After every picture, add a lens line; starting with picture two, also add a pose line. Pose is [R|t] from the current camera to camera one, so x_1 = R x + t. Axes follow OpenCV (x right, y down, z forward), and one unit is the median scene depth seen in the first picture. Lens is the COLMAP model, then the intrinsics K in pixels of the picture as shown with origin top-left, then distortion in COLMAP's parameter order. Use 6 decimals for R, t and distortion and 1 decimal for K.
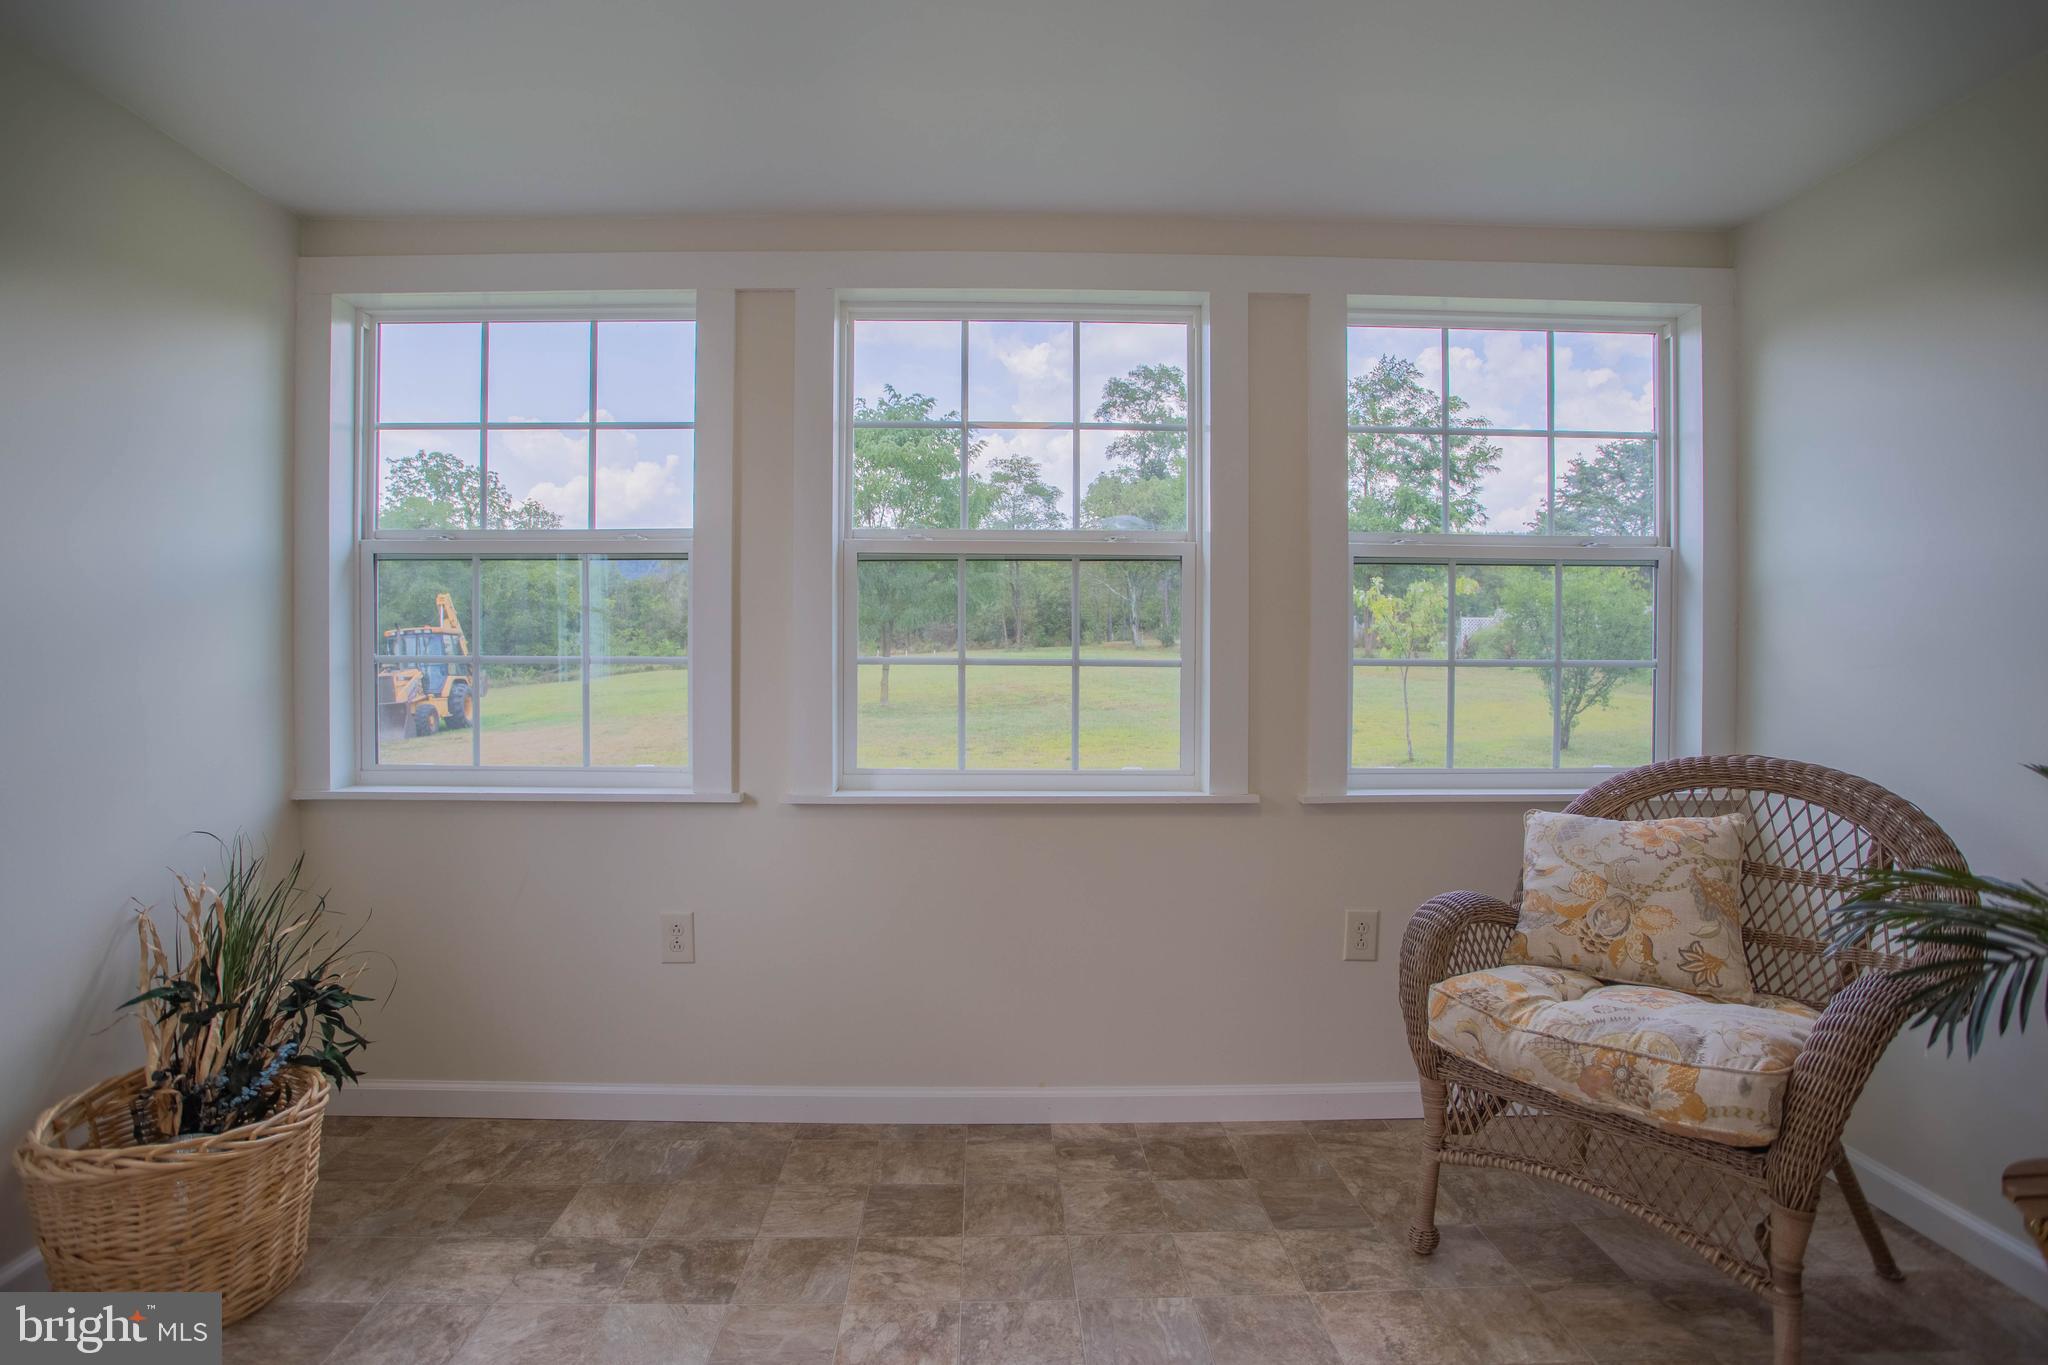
lens RADIAL K [[1017.9, 0, 1015.1], [0, 1017.9, 682.7], [0, 0, 1]] dist [-0.073364, 0.033530]
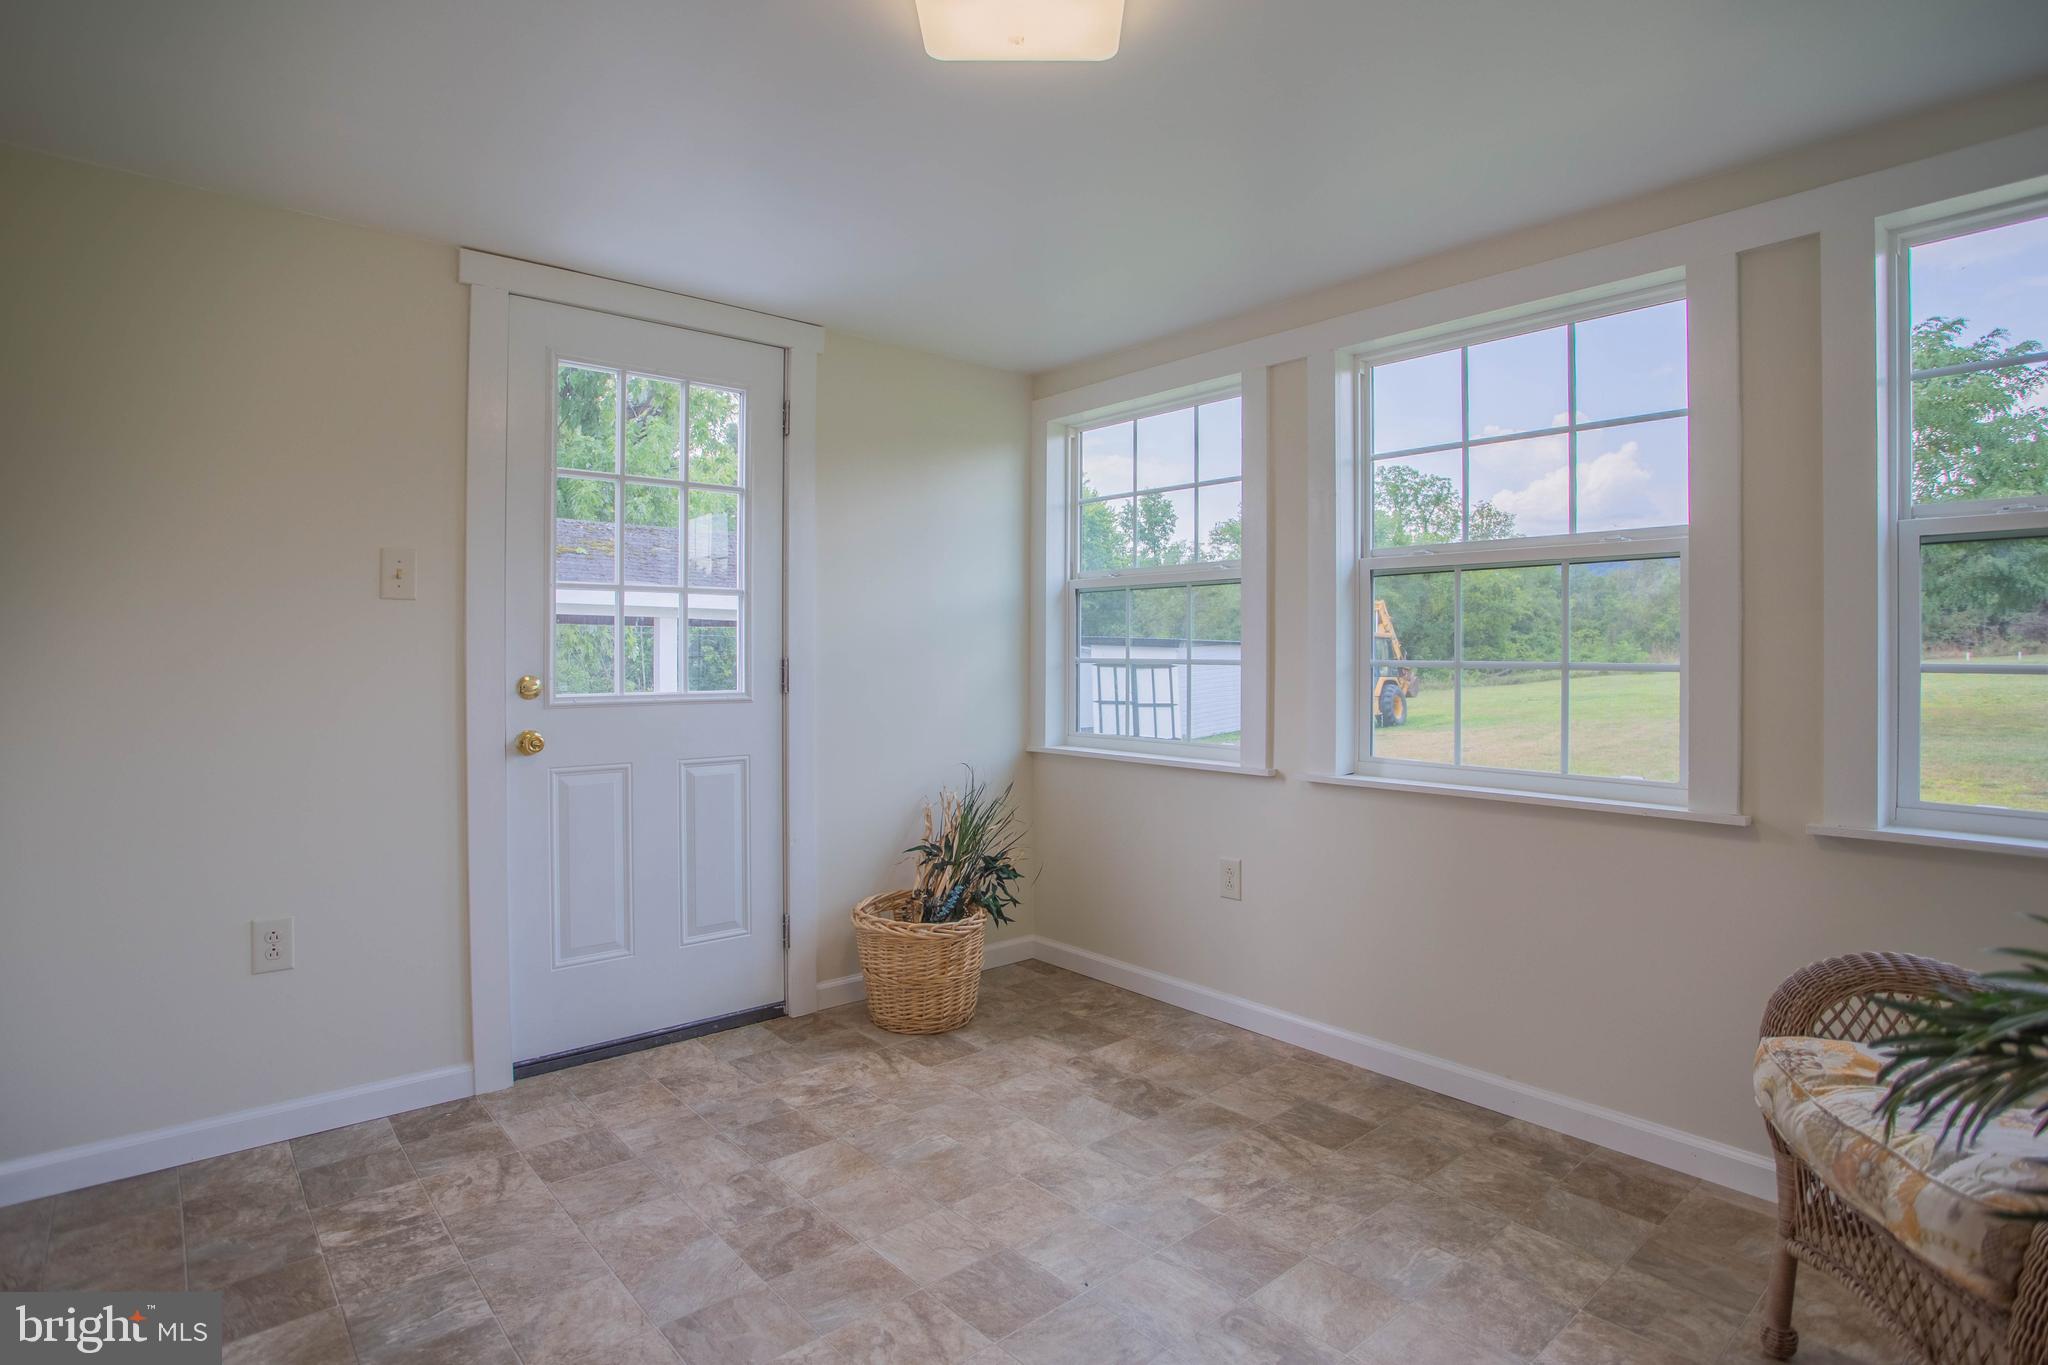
lens RADIAL K [[1017.9, 0, 1015.1], [0, 1017.9, 682.7], [0, 0, 1]] dist [-0.073364, 0.033530]
pose [[0.641473, 0.018694, -0.766918, 0.536060], [-0.021293, 0.999752, 0.006560, 0.001474], [0.766850, 0.012122, 0.641712, -0.047054]]
